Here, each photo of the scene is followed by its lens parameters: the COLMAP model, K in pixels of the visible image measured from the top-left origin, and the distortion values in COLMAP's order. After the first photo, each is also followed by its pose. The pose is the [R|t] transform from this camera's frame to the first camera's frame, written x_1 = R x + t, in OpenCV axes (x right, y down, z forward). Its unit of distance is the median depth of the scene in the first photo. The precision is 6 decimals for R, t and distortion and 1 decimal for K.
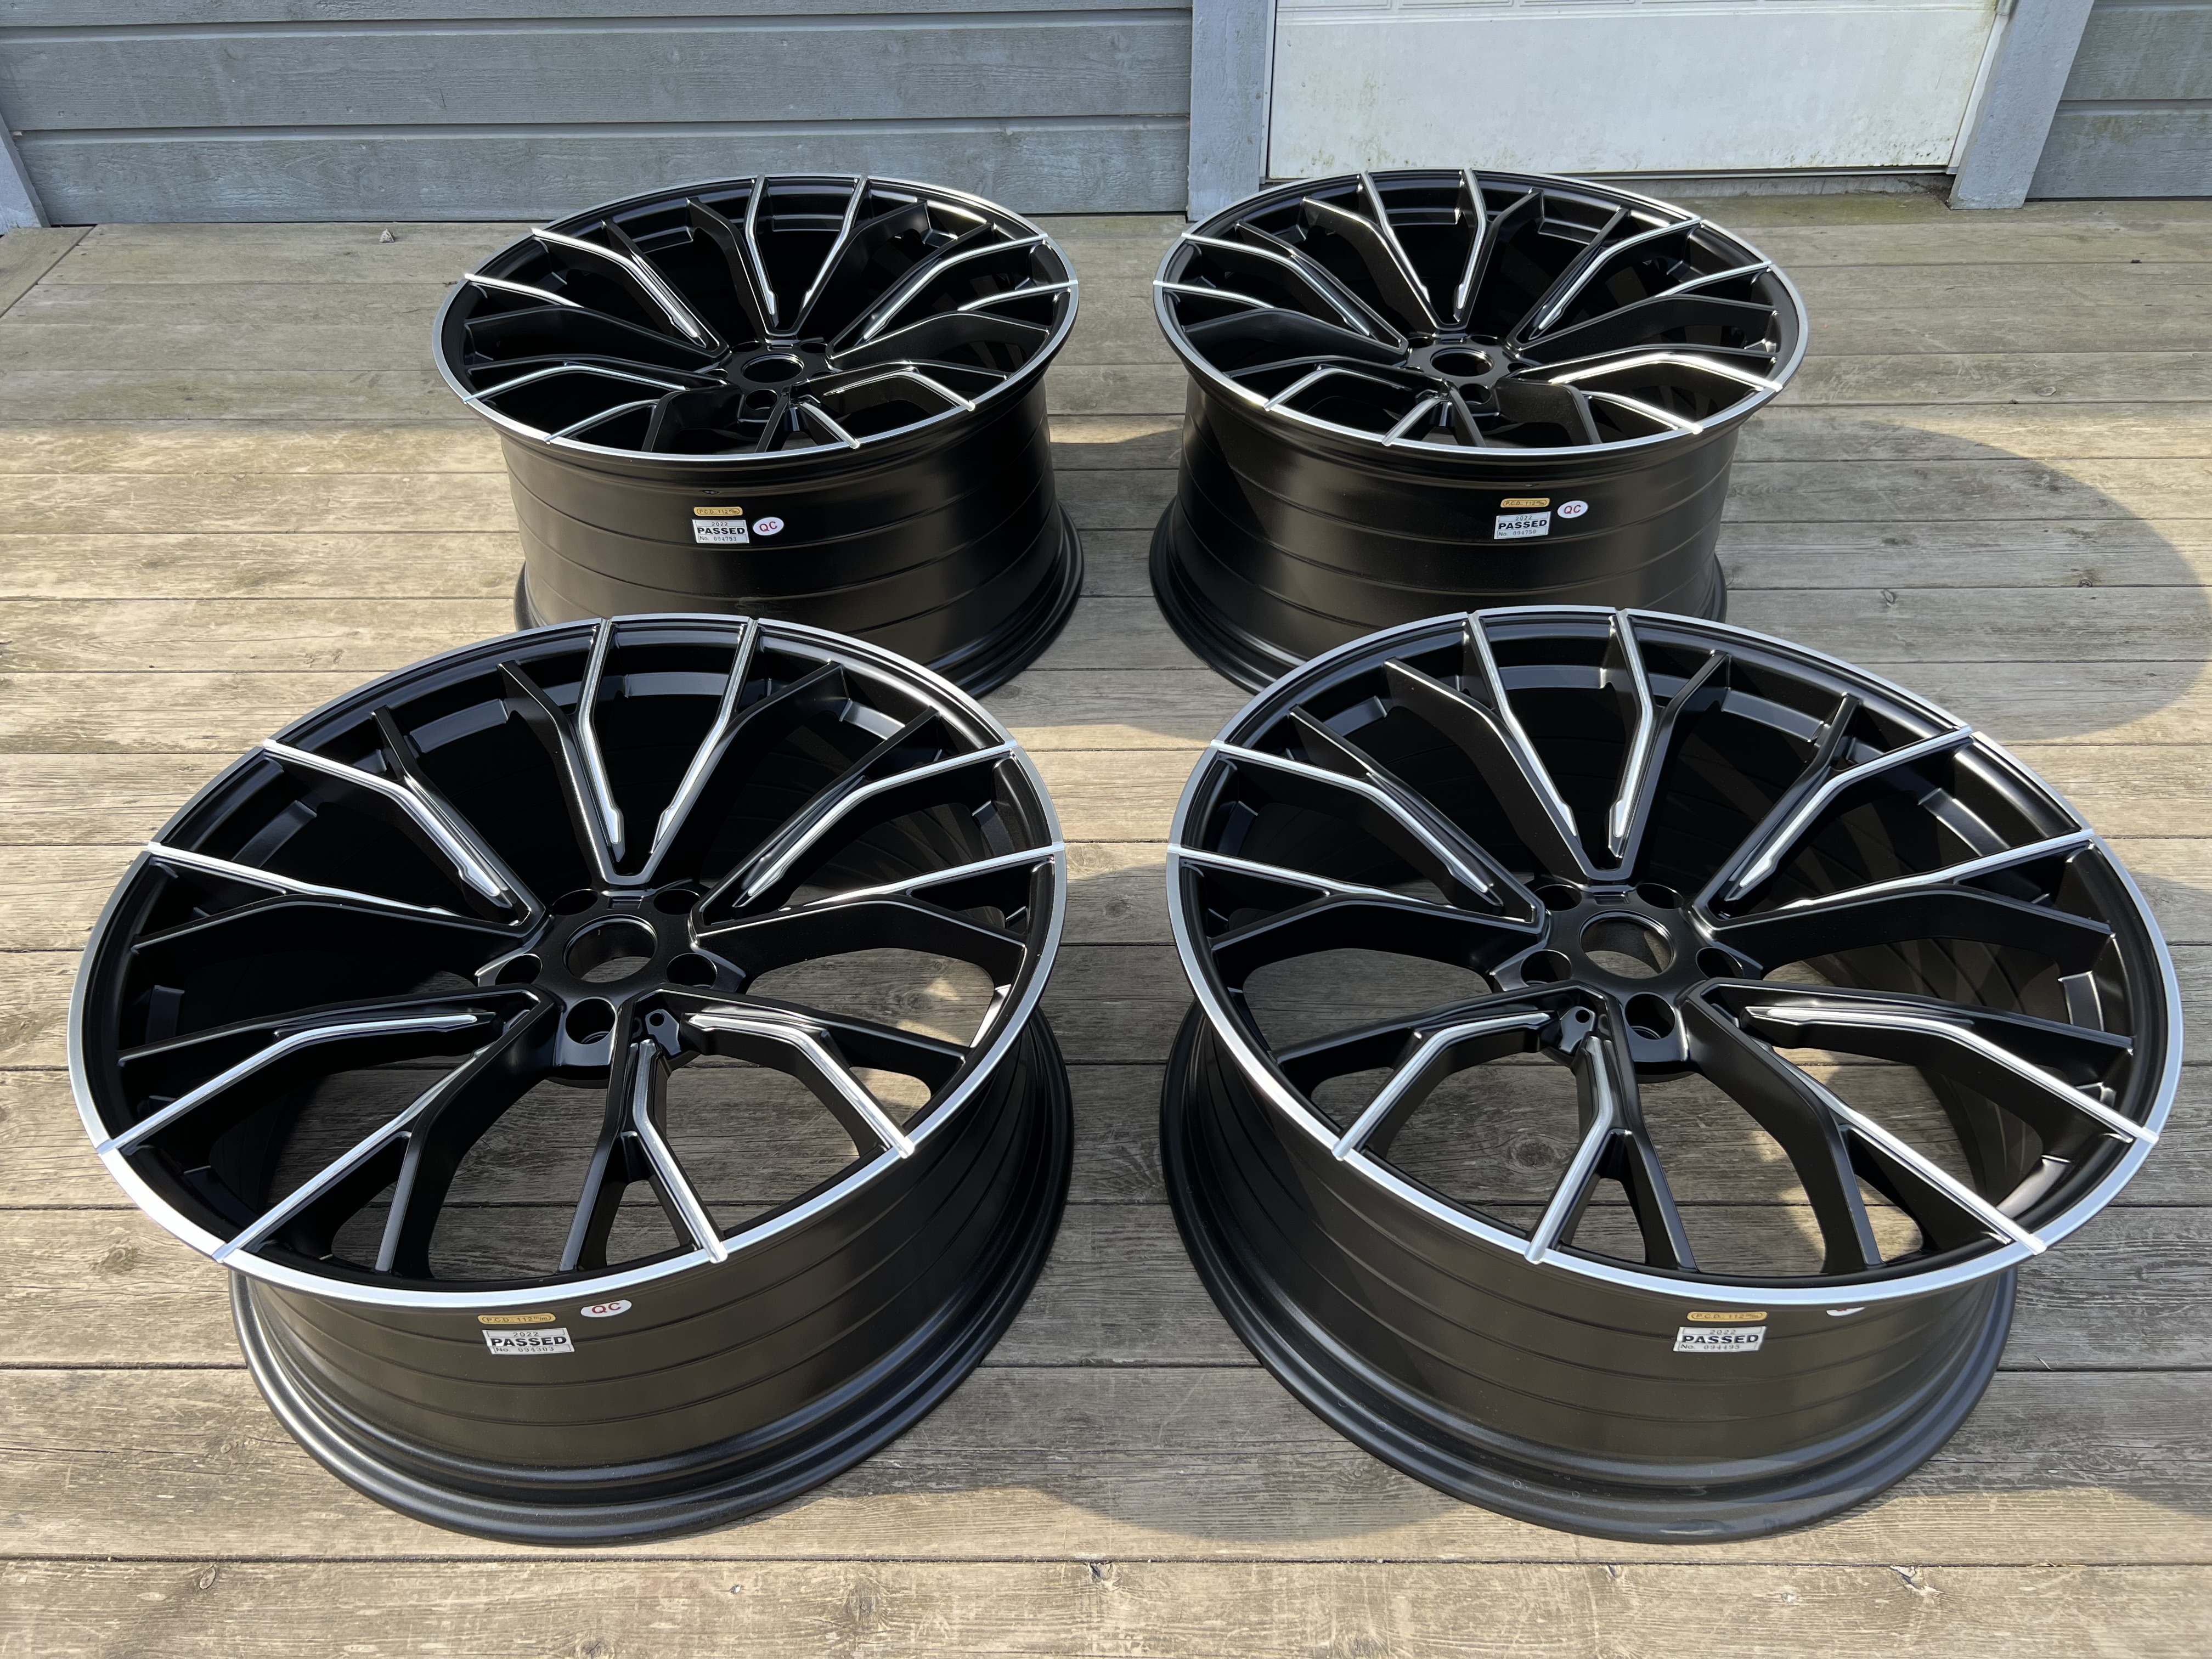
lens RADIAL K [[1676.4, 0, 1088.4], [0, 1676.4, 832.8], [0, 0, 1]] dist [0.050281, -0.062958]
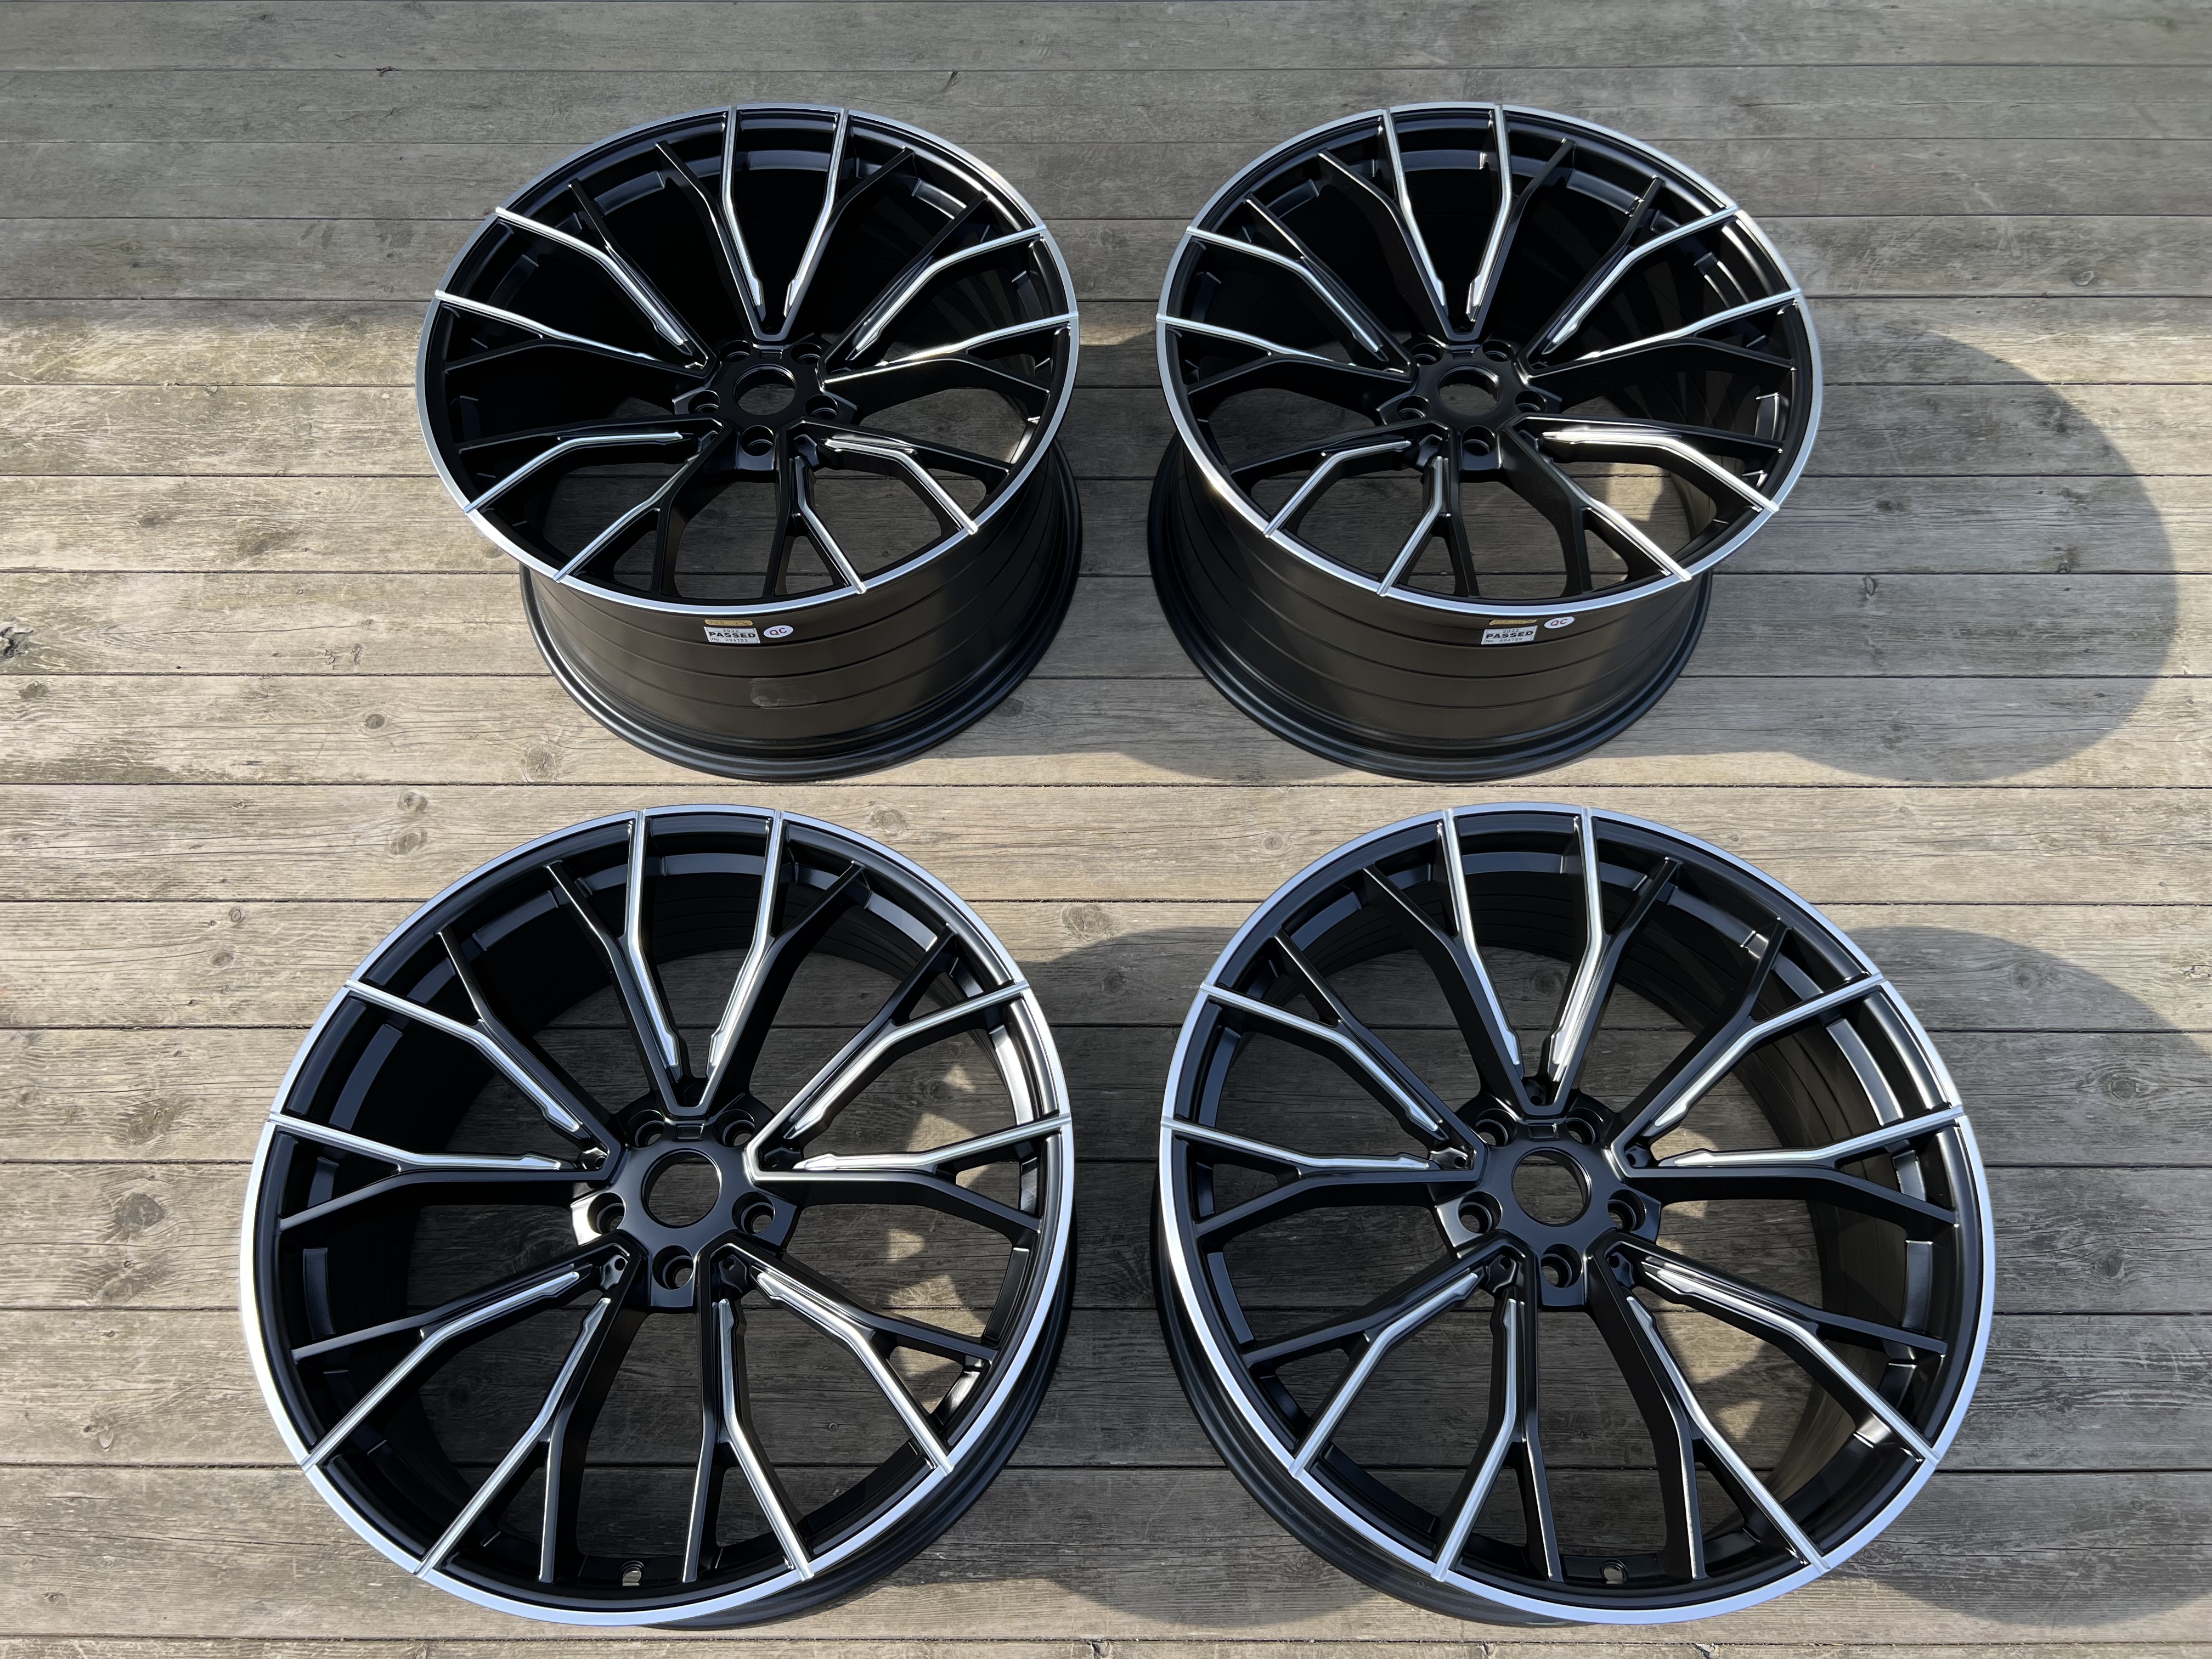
lens RADIAL K [[1676.4, 0, 1093.0], [0, 1676.4, 814.2], [0, 0, 1]] dist [0.050281, -0.062958]
pose [[0.999935, 0.000508, 0.011350, -0.013044], [-0.004543, 0.933523, 0.358487, -0.610519], [-0.010414, -0.358516, 0.933466, 0.000632]]
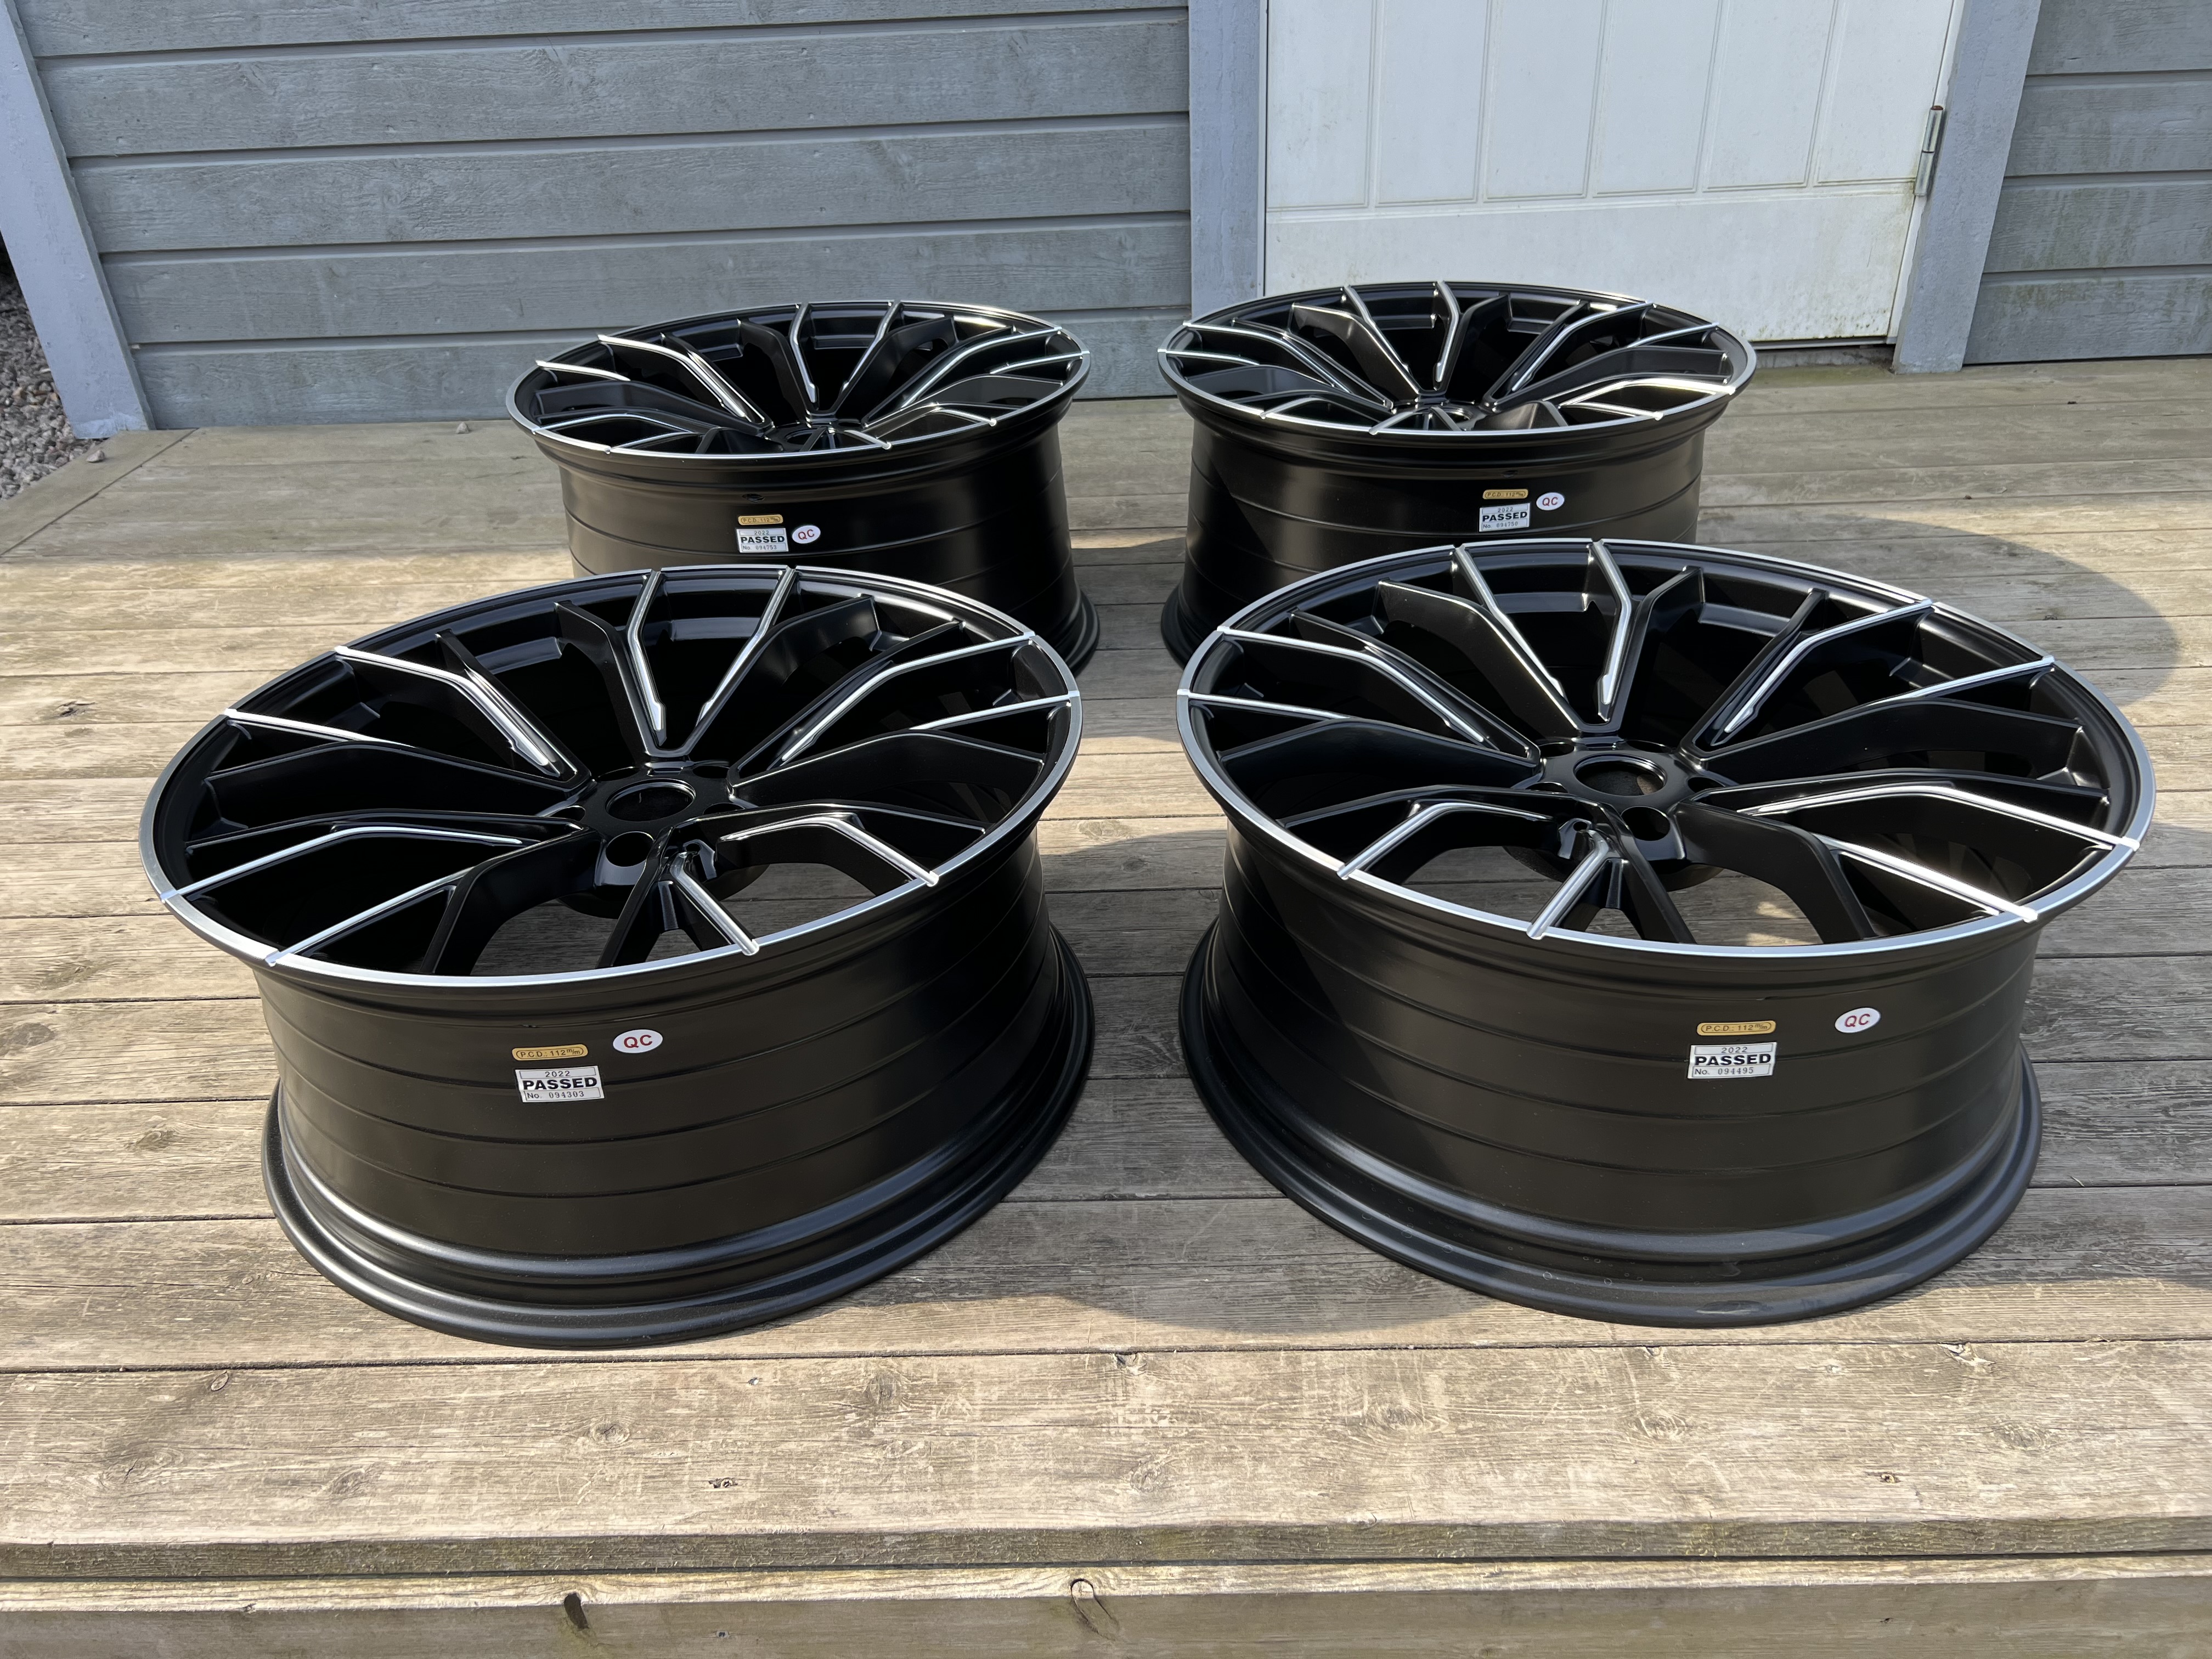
lens RADIAL K [[1676.4, 0, 1087.4], [0, 1676.4, 837.9], [0, 0, 1]] dist [0.050281, -0.062958]
pose [[0.999729, -0.017930, -0.014866, 0.004694], [0.014415, 0.977655, -0.209721, 0.326522], [0.018294, 0.209450, 0.977648, -0.019744]]
